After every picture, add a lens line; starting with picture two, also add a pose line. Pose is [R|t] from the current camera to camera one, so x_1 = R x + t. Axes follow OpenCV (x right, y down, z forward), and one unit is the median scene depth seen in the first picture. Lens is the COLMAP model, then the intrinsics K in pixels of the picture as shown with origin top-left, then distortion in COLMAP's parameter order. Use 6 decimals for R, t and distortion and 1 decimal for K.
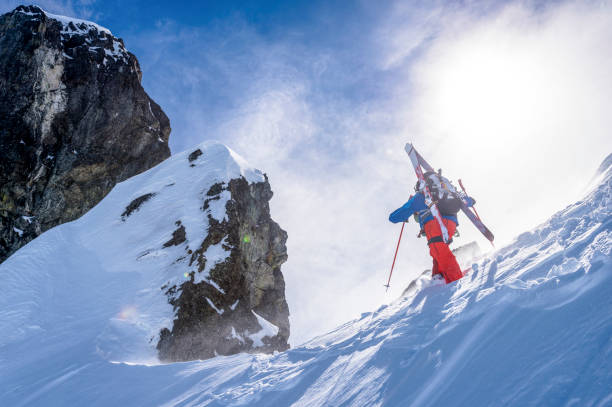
lens RADIAL K [[502.4, 0, 306.0], [0, 502.4, 203.5], [0, 0, 1]] dist [0.030926, 0.001259]
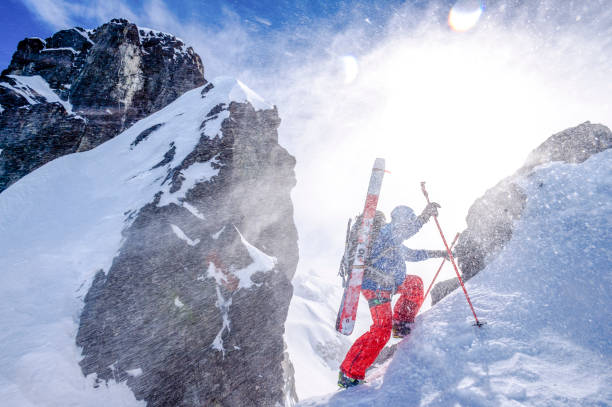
lens RADIAL K [[283.3, 0, 306.0], [0, 283.3, 203.5], [0, 0, 1]] dist [0.000478, 0.000078]
pose [[0.997248, -0.023492, -0.070320, 0.020887], [0.031936, 0.992080, 0.121478, 0.080625], [0.066909, -0.123389, 0.990100, 0.437015]]
